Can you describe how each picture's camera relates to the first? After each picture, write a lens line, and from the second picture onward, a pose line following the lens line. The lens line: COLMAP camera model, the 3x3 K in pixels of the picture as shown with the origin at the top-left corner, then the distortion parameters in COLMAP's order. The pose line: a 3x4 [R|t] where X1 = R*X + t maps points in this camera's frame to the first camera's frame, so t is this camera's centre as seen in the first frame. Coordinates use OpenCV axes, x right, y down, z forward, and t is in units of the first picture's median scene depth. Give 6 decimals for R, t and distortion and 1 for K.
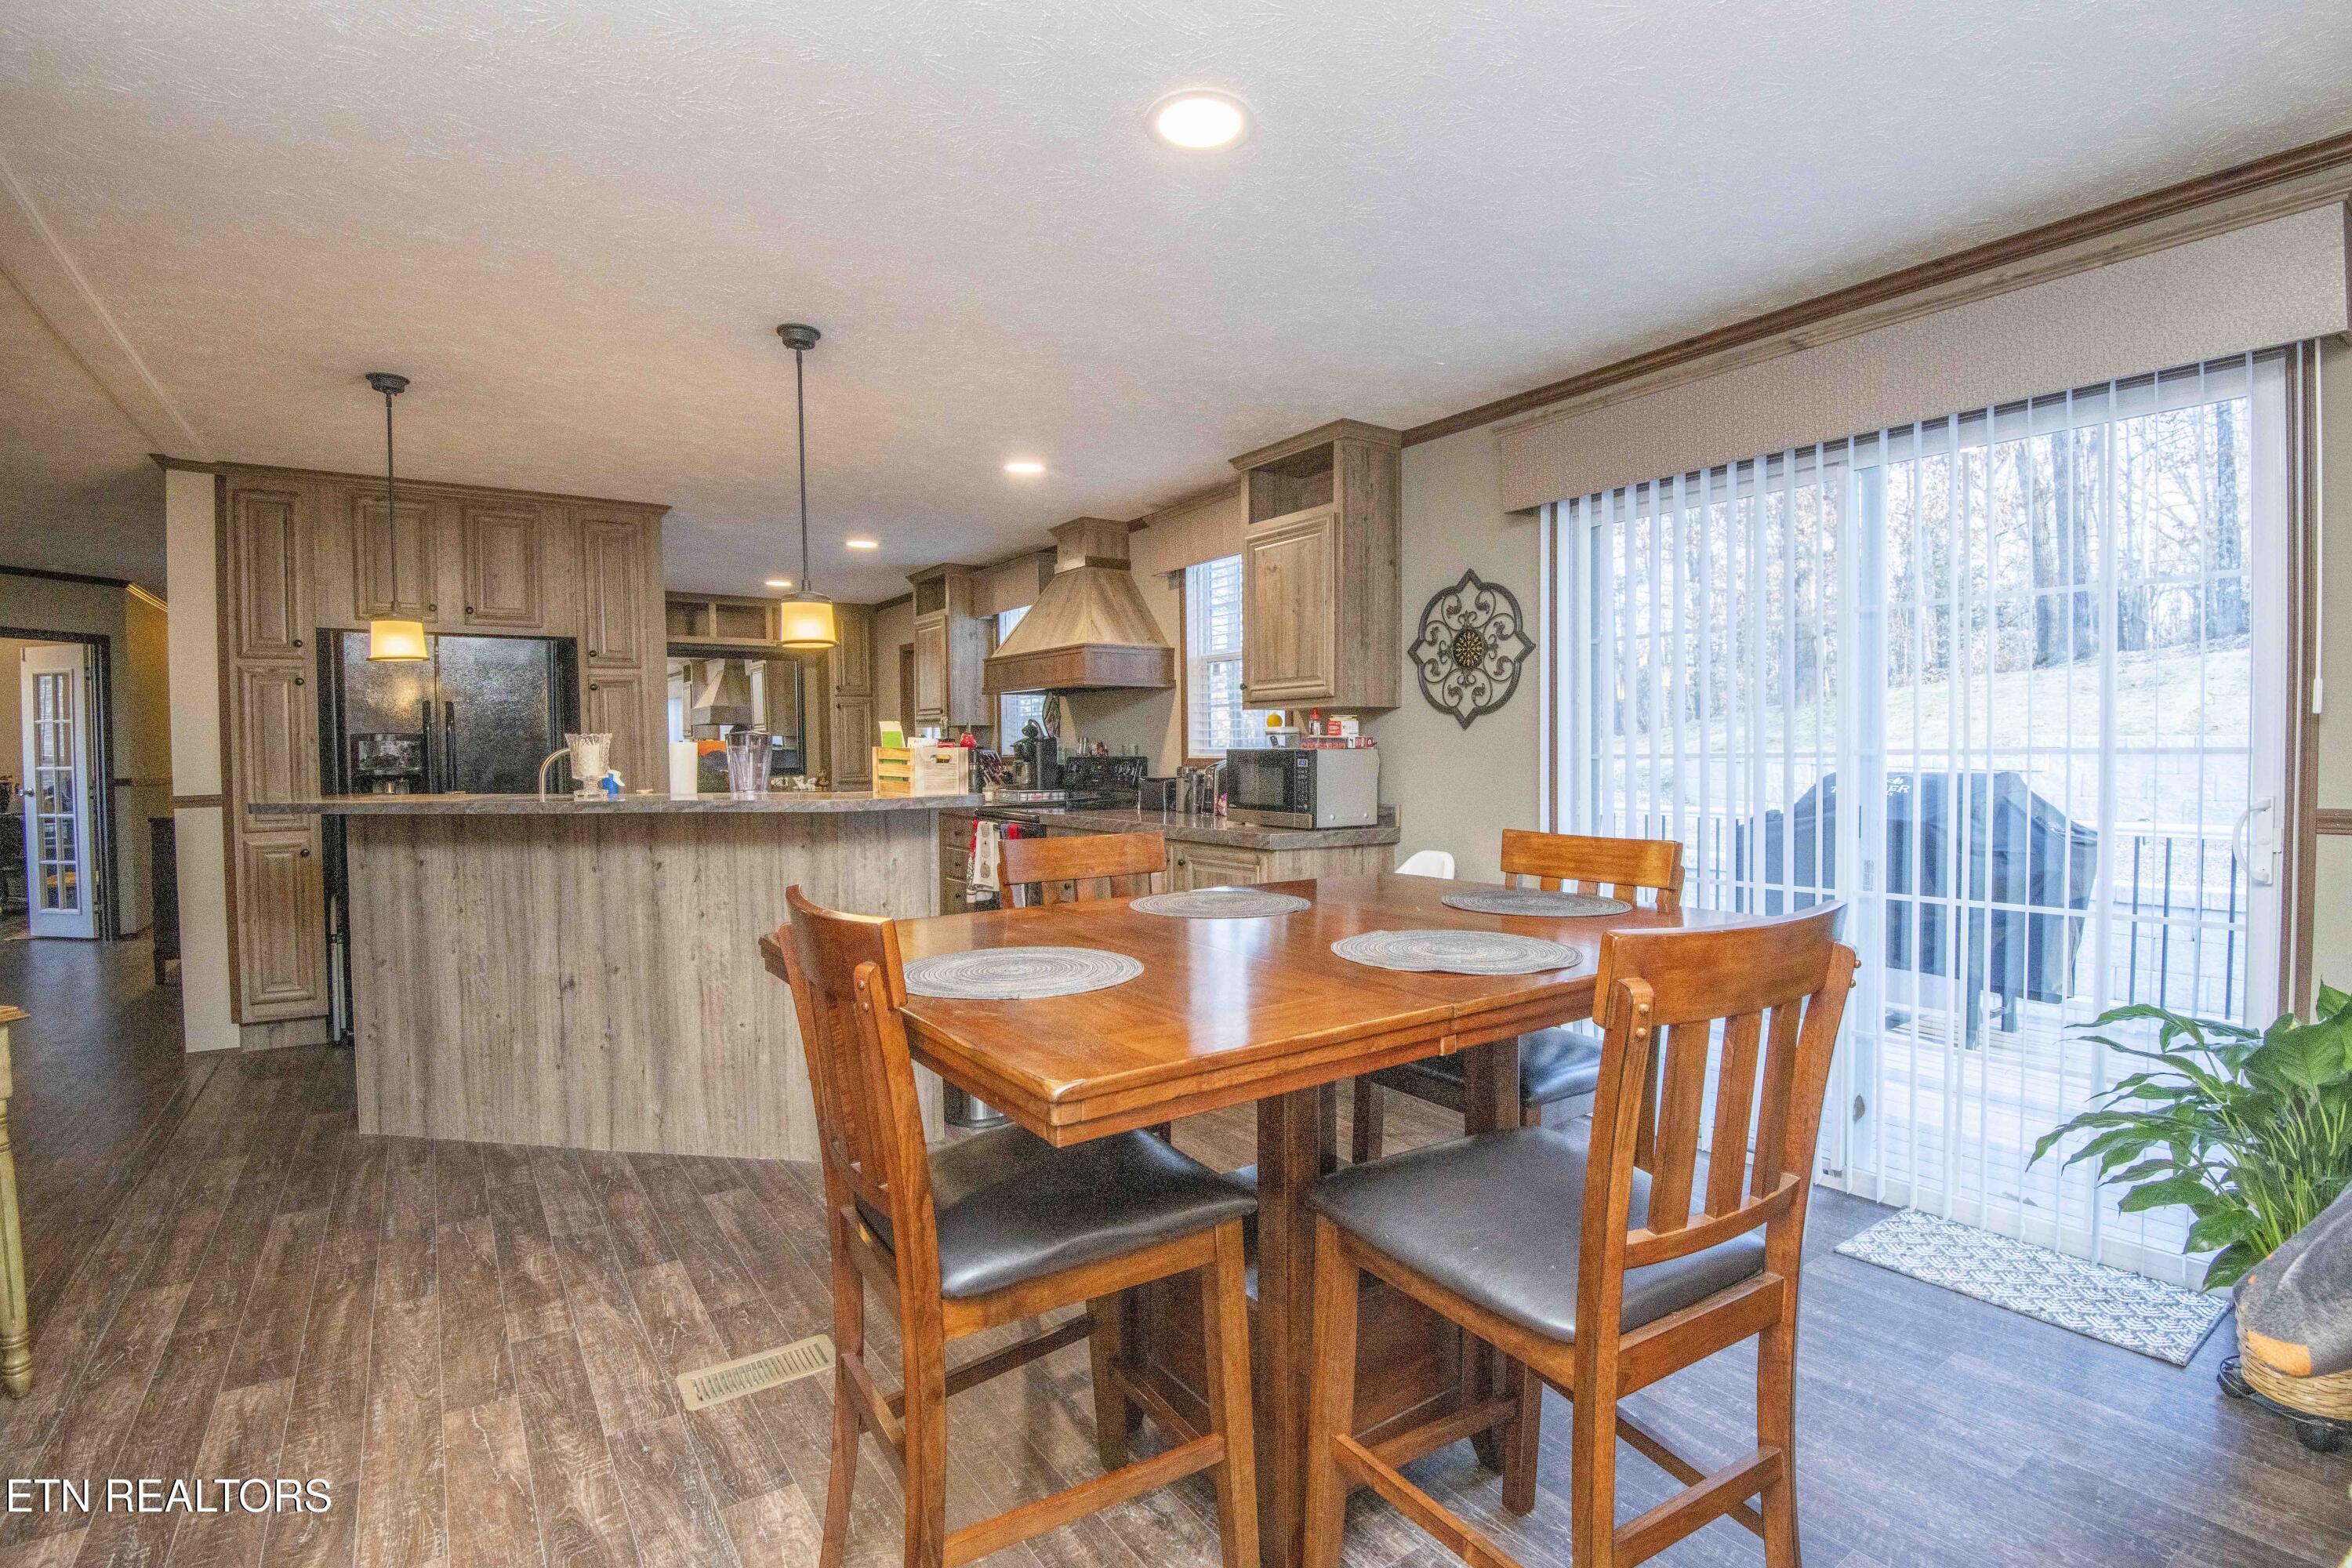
lens RADIAL K [[1083.5, 0, 1193.5], [0, 1083.5, 780.5], [0, 0, 1]] dist [-0.024226, -0.011525]
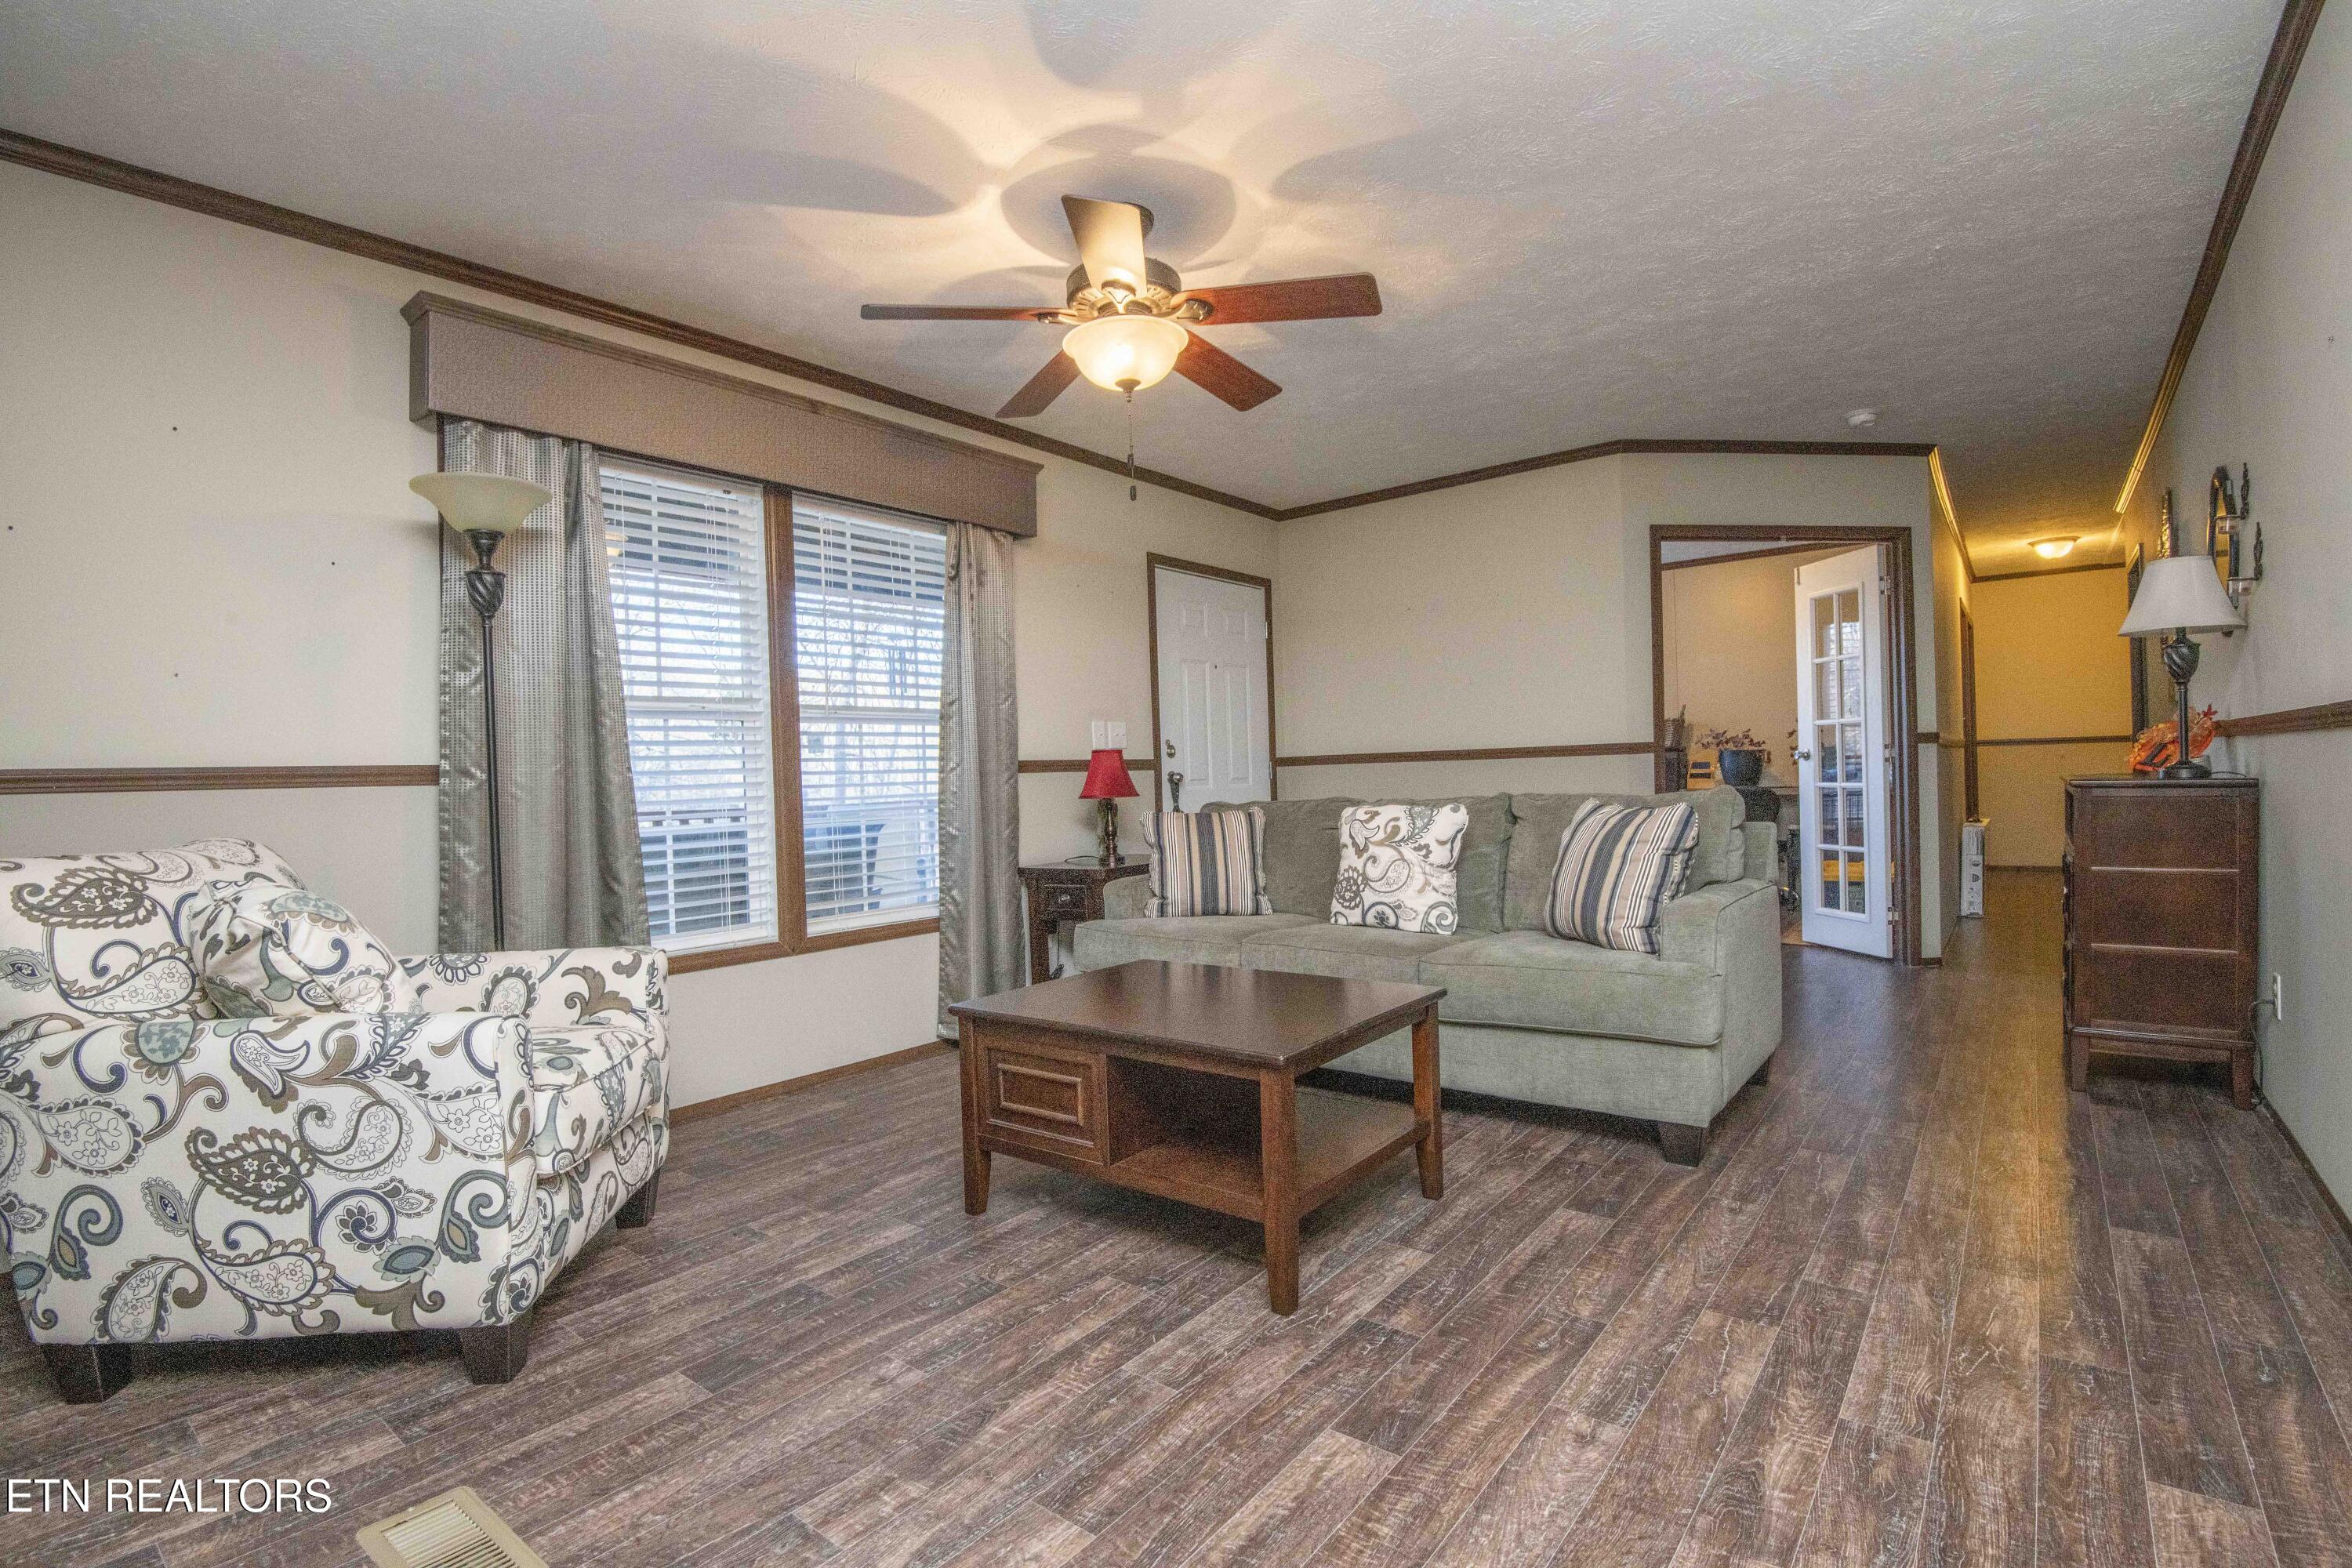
lens RADIAL K [[1083.5, 0, 1185.7], [0, 1083.5, 781.3], [0, 0, 1]] dist [-0.024226, -0.011525]
pose [[0.274306, 0.005963, -0.961624, -0.642059], [-0.001148, 0.999982, 0.005874, 0.035670], [0.961642, -0.000507, 0.274308, 0.442250]]
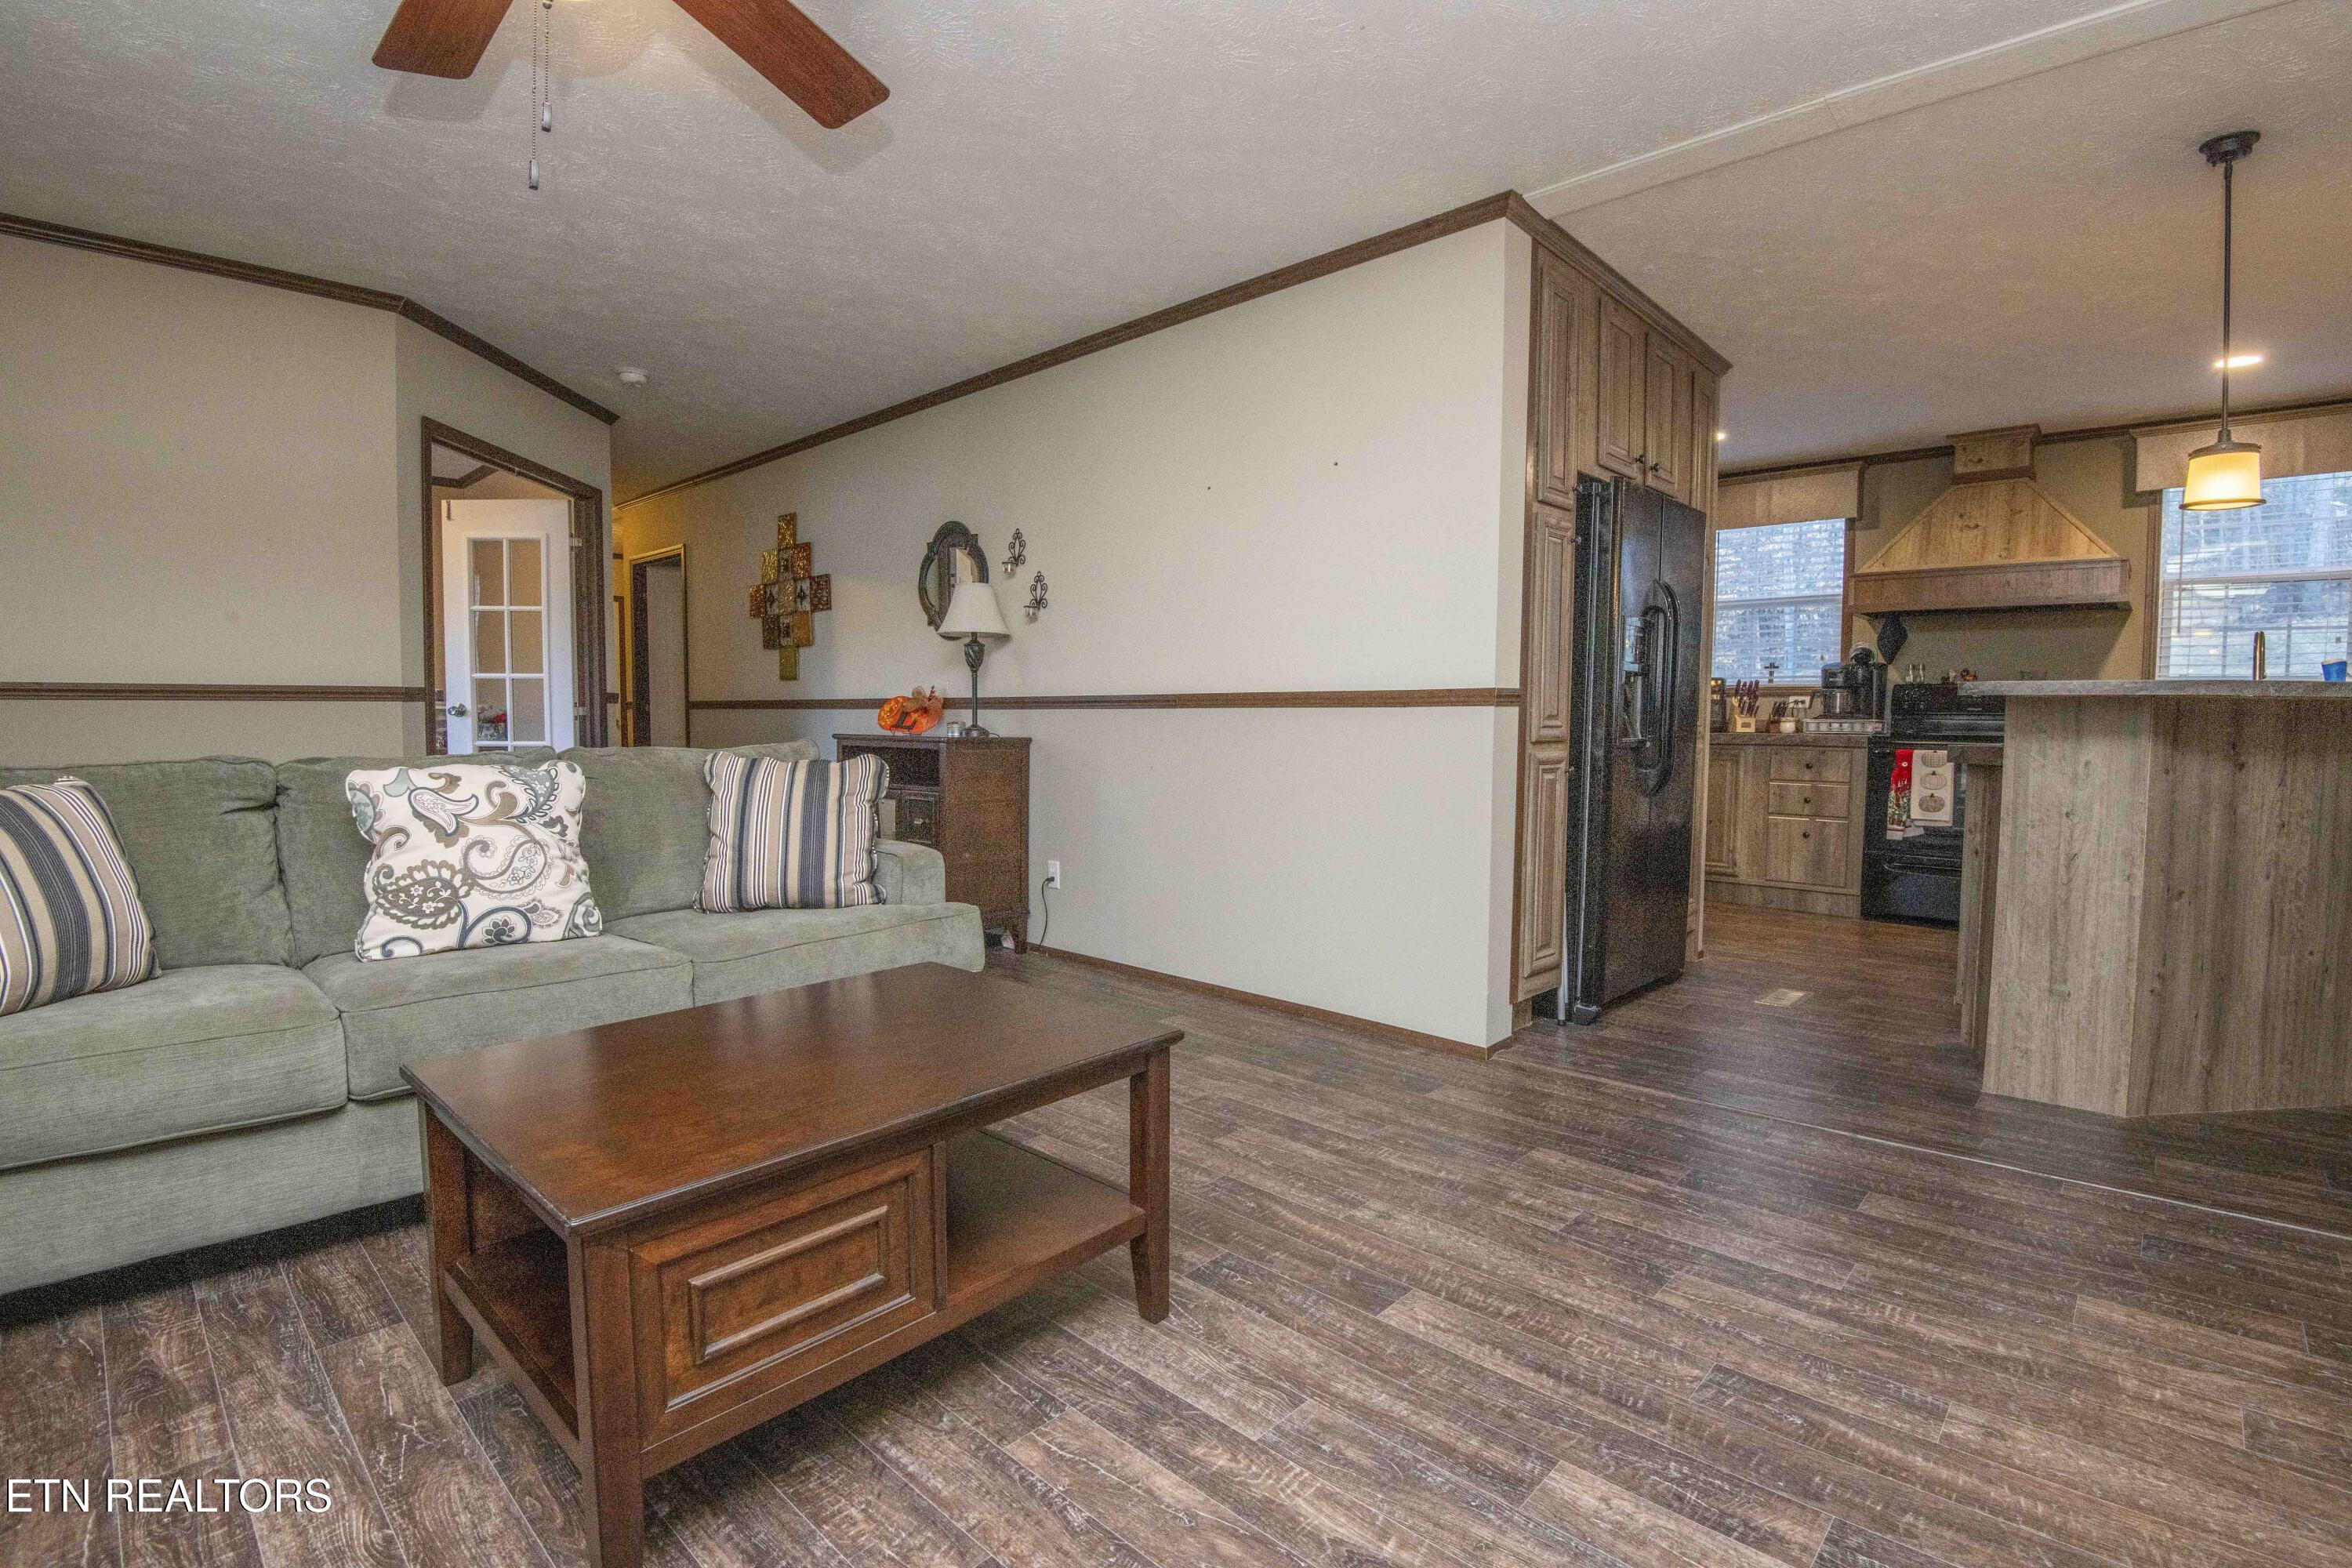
lens RADIAL K [[1083.5, 0, 1199.5], [0, 1083.5, 774.8], [0, 0, 1]] dist [-0.024226, -0.011525]
pose [[0.979544, 0.002948, 0.201208, -1.040212], [-0.007782, 0.999700, 0.023237, 0.045595], [-0.201079, -0.024328, 0.979273, 0.254507]]
